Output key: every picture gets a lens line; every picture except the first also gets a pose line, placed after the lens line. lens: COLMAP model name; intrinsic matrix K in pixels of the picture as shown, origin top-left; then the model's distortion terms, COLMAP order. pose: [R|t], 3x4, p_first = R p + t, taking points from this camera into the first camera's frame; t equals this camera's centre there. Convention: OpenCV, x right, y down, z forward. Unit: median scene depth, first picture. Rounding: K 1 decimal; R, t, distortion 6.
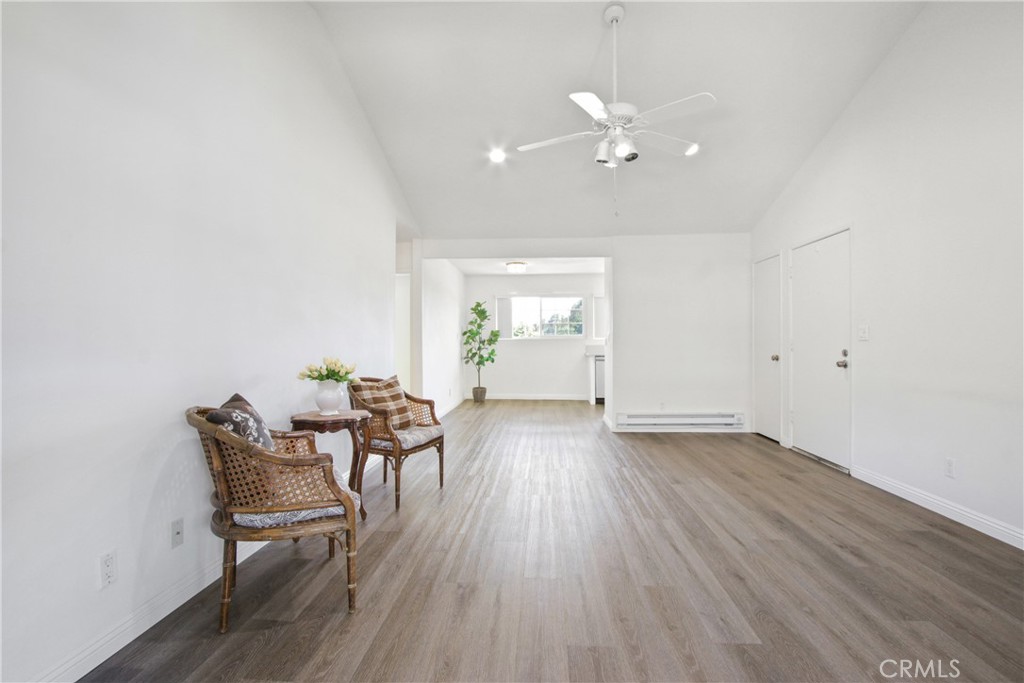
lens RADIAL K [[475.1, 0, 512.0], [0, 475.1, 341.5], [0, 0, 1]] dist [-0.010187, -0.000270]
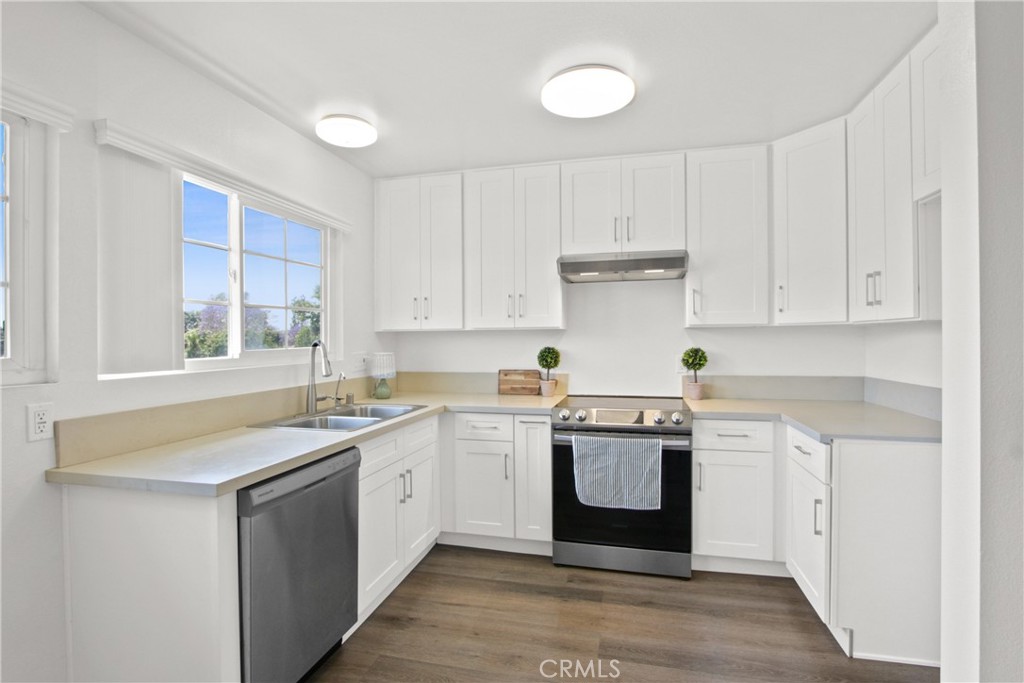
lens RADIAL K [[495.0, 0, 512.0], [0, 495.0, 341.5], [0, 0, 1]] dist [-0.002938, -0.000224]
pose [[0.165746, -0.002829, 0.986164, 0.015733], [-0.001624, 0.999994, 0.003141, -0.020811], [-0.986167, -0.002122, 0.165740, 0.836093]]
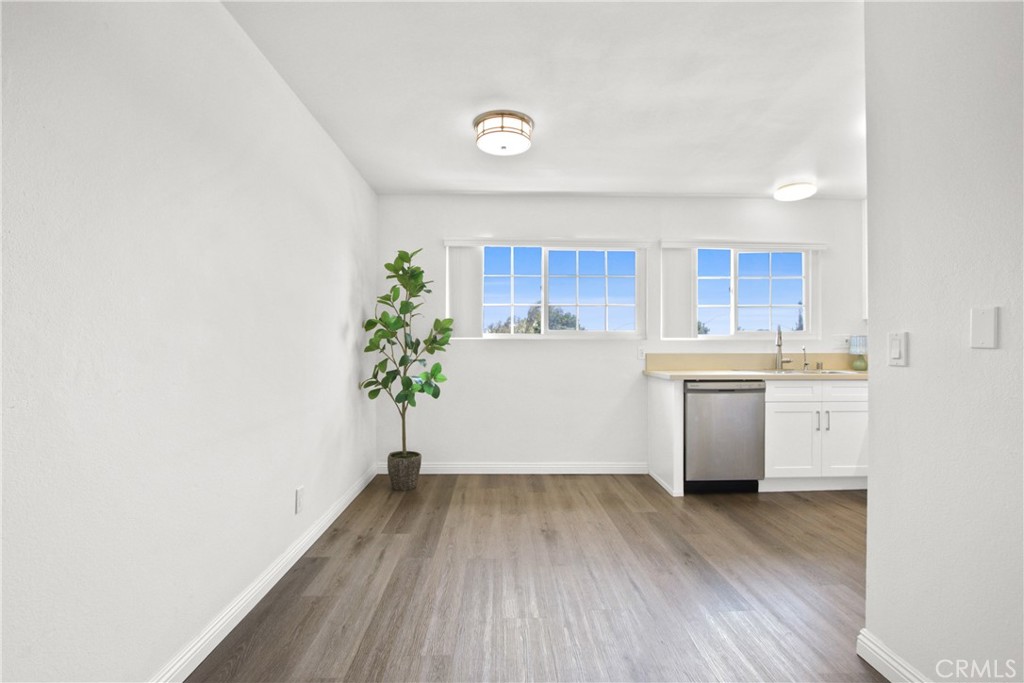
lens RADIAL K [[475.1, 0, 512.0], [0, 475.1, 341.5], [0, 0, 1]] dist [-0.010187, -0.000270]
pose [[0.995261, 0.007090, 0.096976, -0.015373], [-0.006597, 0.999964, -0.005409, -0.000525], [-0.097011, 0.004744, 0.995272, 0.574825]]
